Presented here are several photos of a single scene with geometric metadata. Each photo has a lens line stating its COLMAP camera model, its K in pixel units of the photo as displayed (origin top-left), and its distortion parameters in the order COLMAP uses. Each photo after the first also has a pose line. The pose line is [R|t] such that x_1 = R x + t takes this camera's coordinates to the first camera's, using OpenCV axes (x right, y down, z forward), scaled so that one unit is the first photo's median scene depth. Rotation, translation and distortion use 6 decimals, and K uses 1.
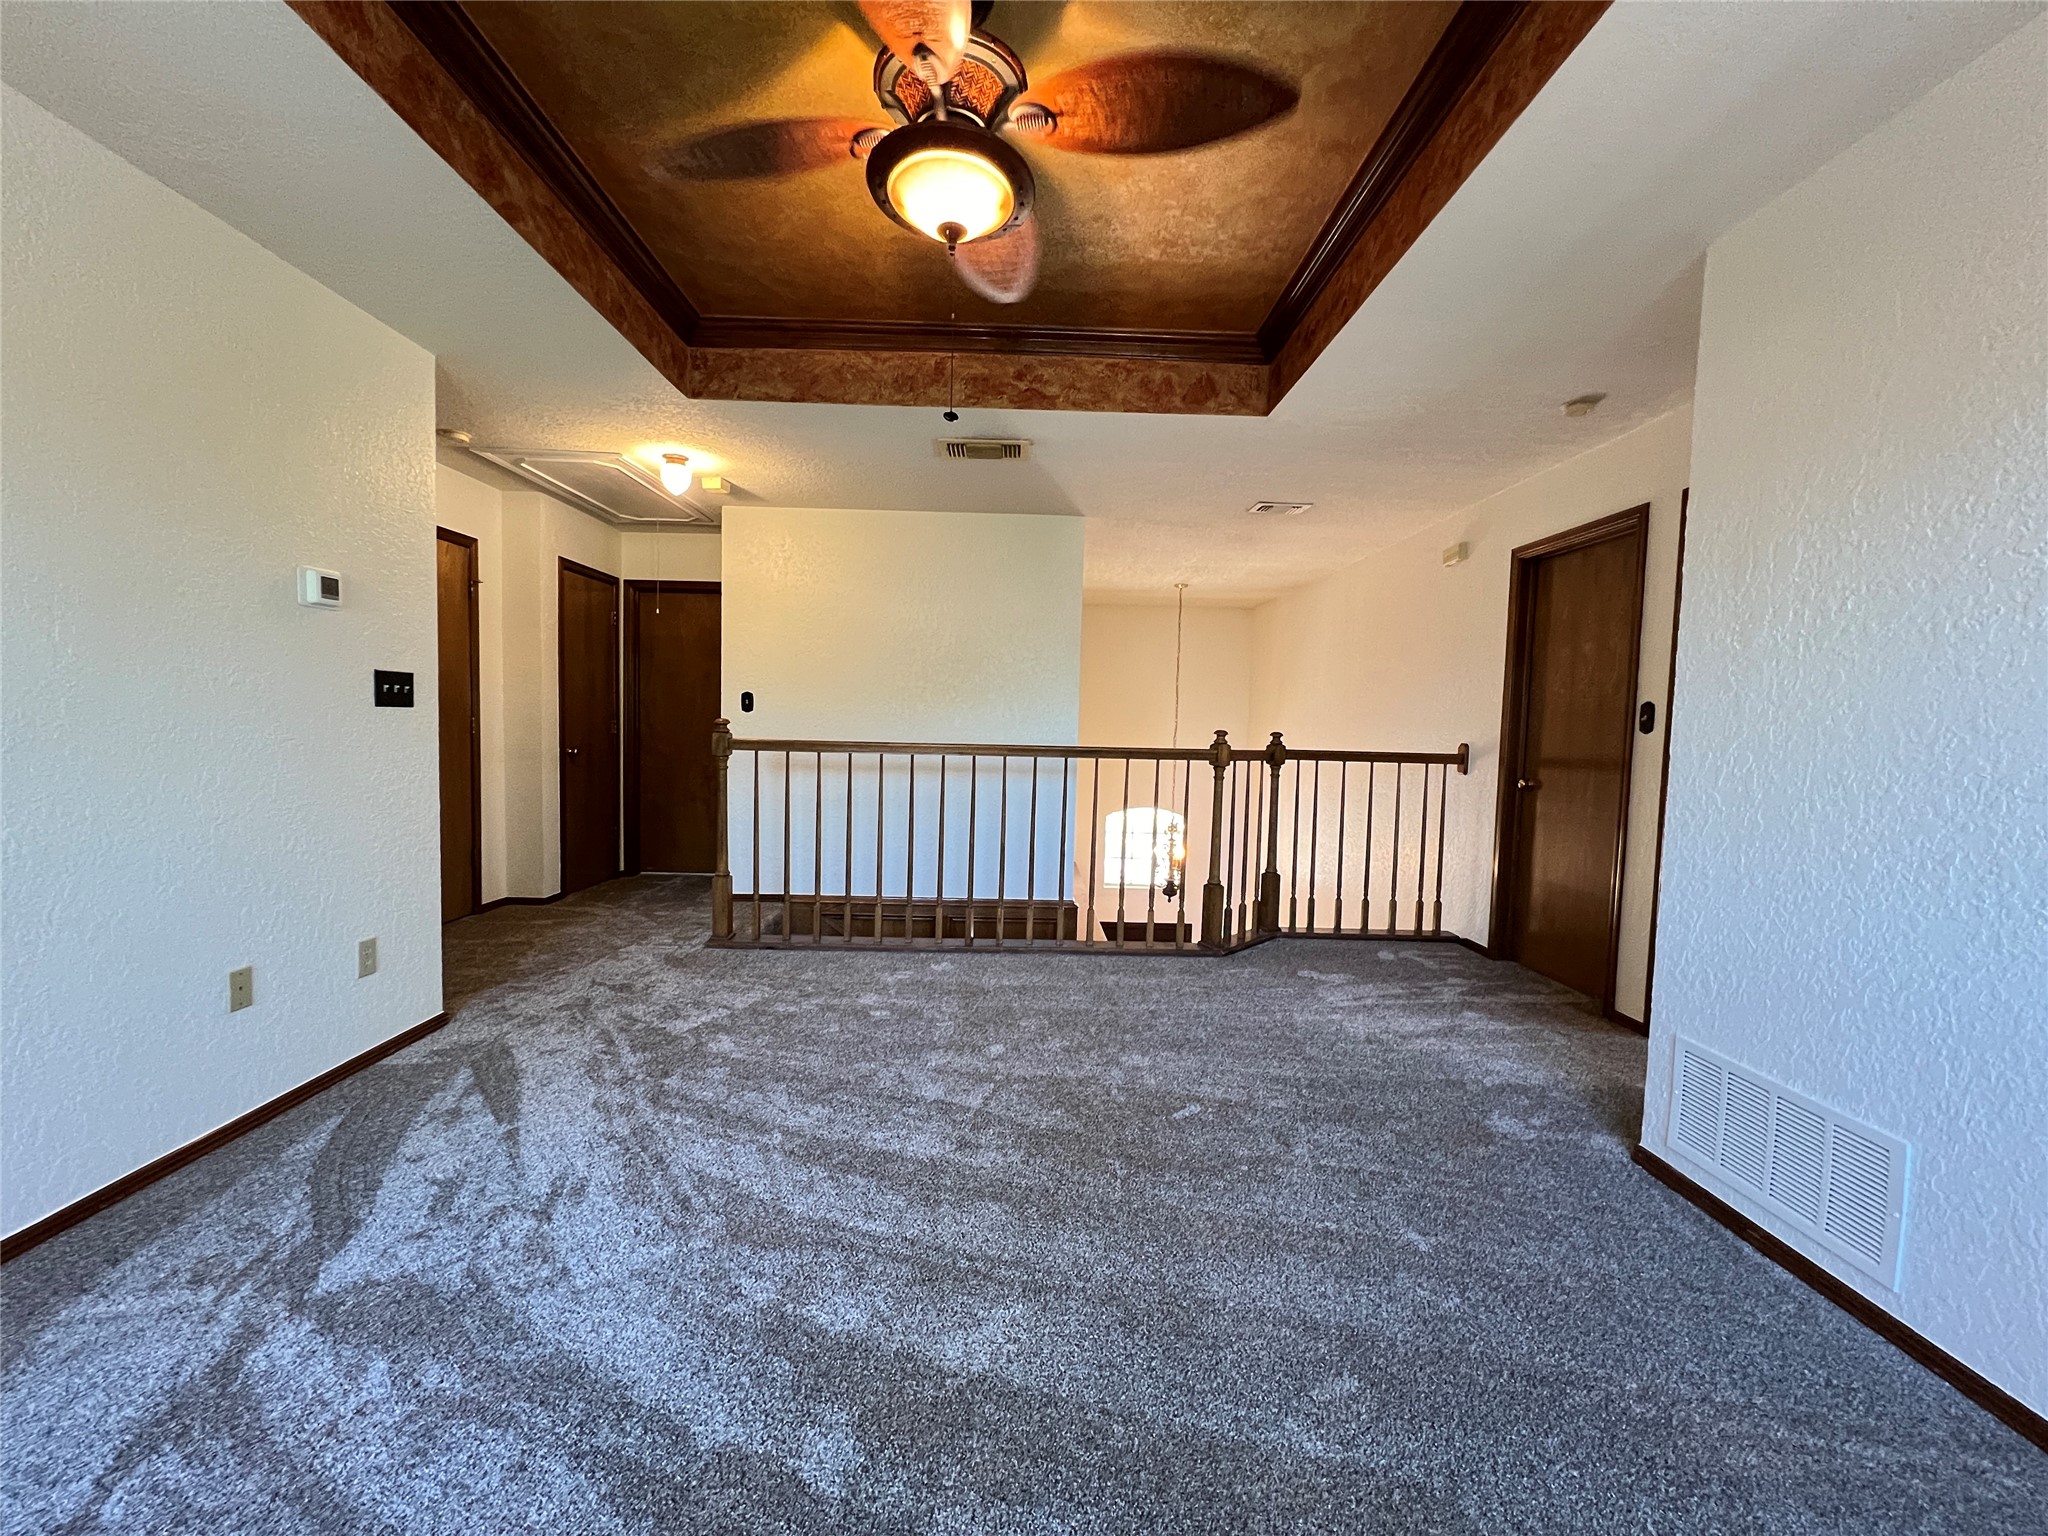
lens RADIAL K [[818.7, 0, 1026.8], [0, 818.7, 768.6], [0, 0, 1]] dist [-0.002022, 0.001040]
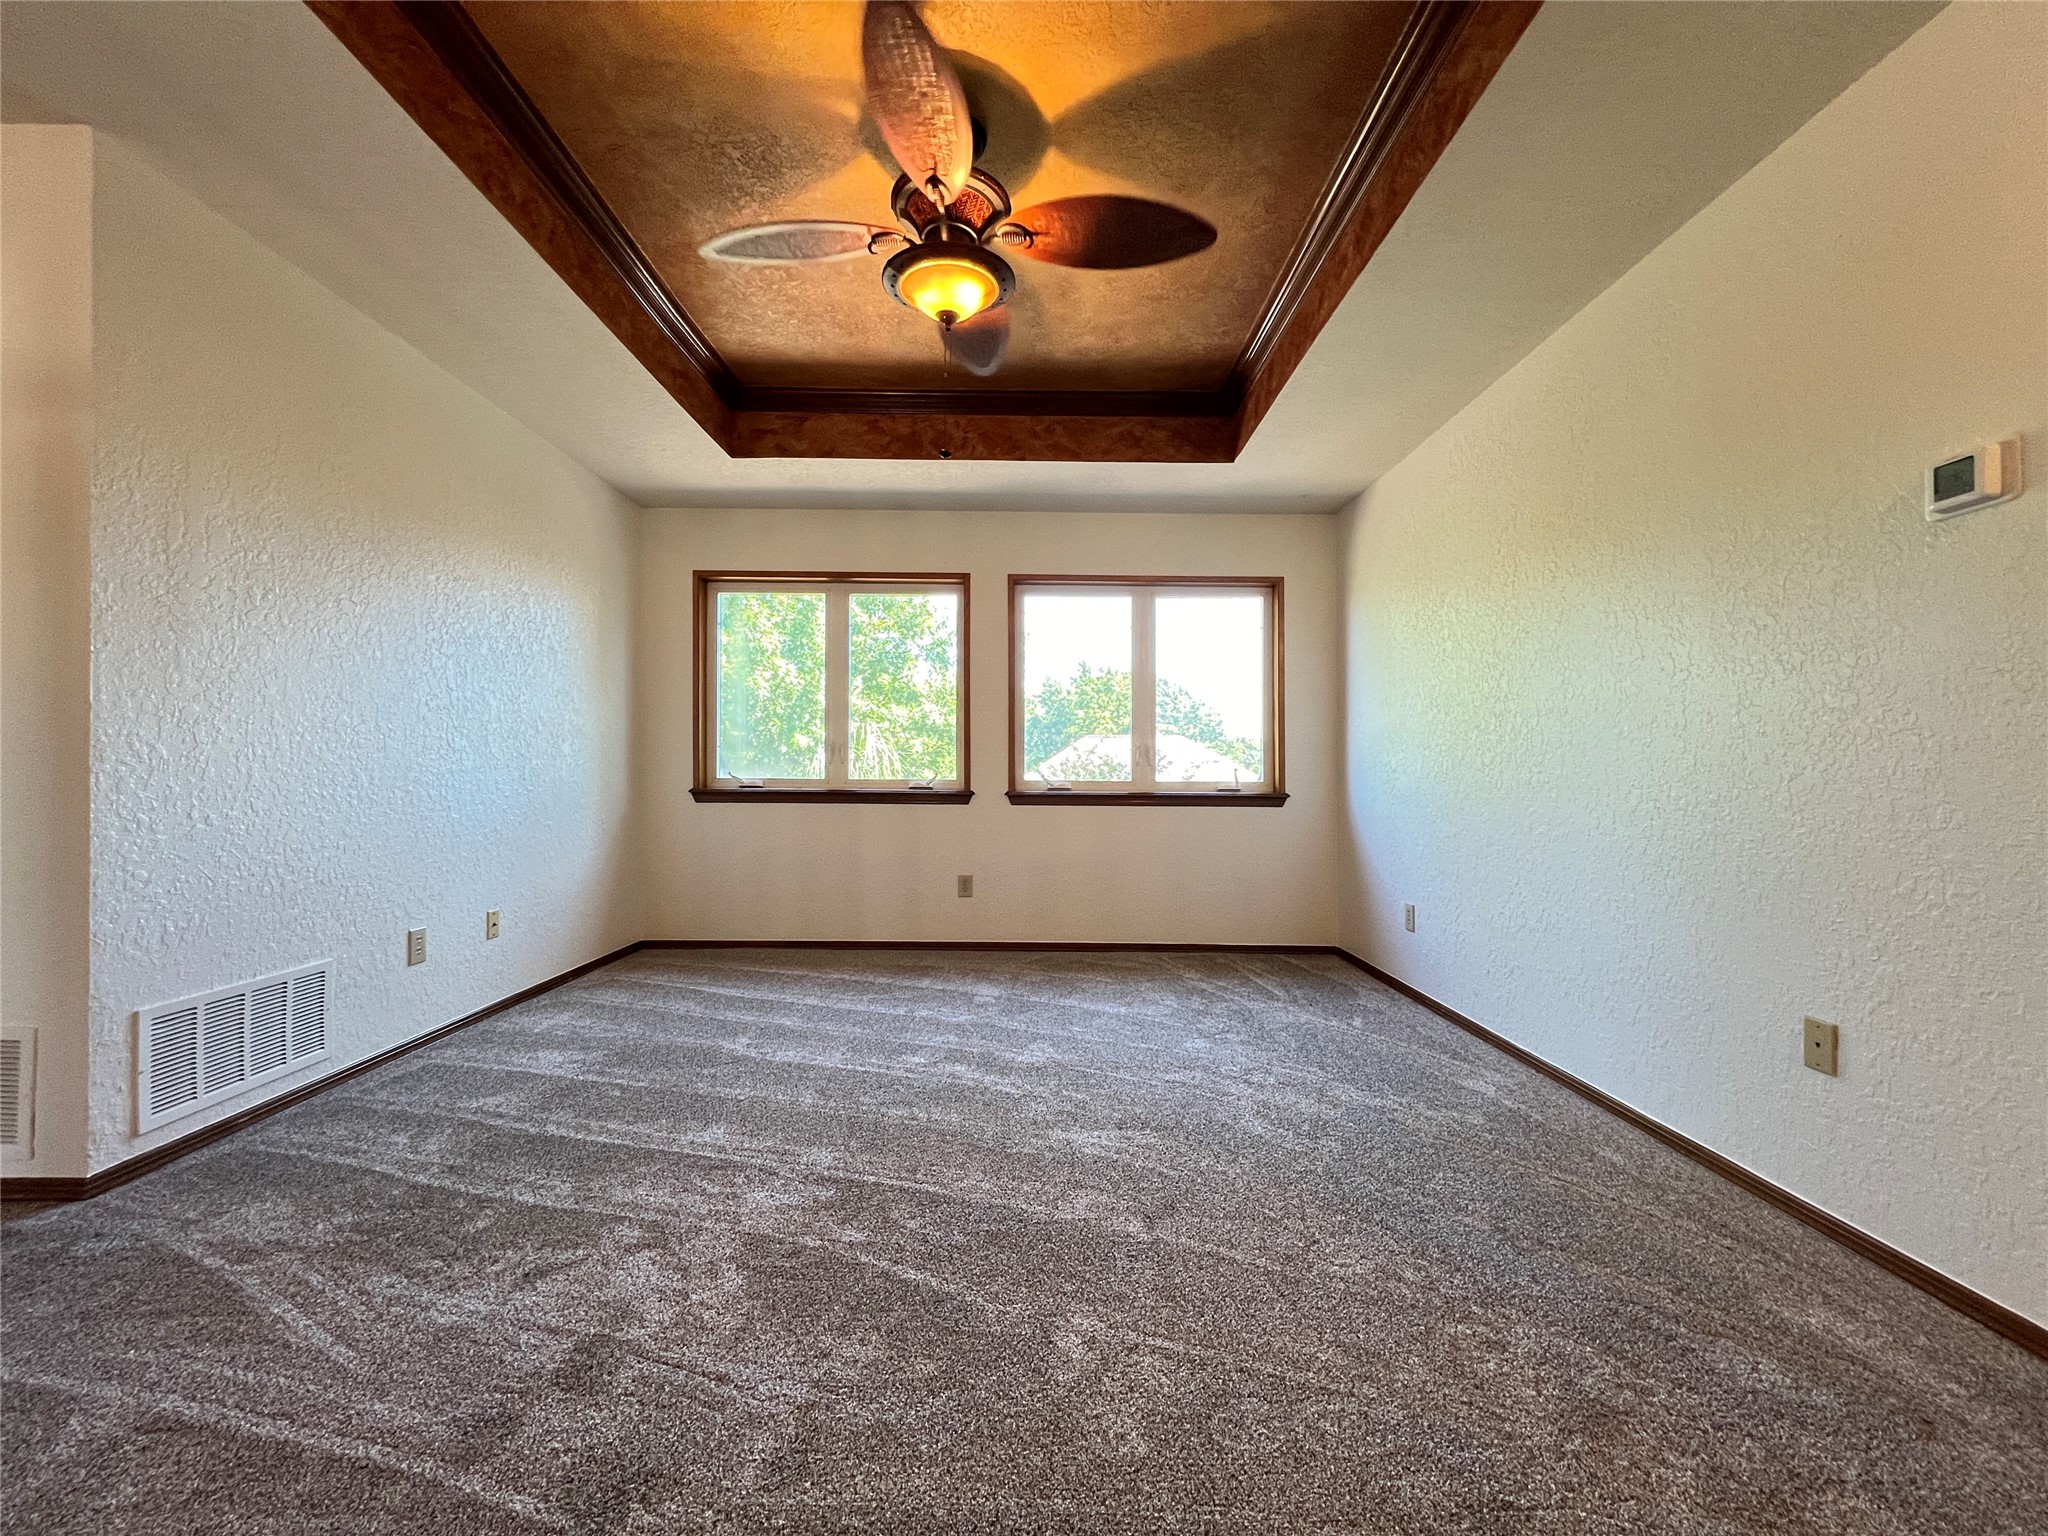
lens RADIAL K [[818.7, 0, 1026.8], [0, 818.7, 768.6], [0, 0, 1]] dist [-0.002022, 0.001040]
pose [[-0.999564, -0.028504, -0.007712, -0.144365], [-0.028853, 0.998349, 0.049673, -0.015253], [0.006284, 0.049874, -0.998736, 1.469990]]
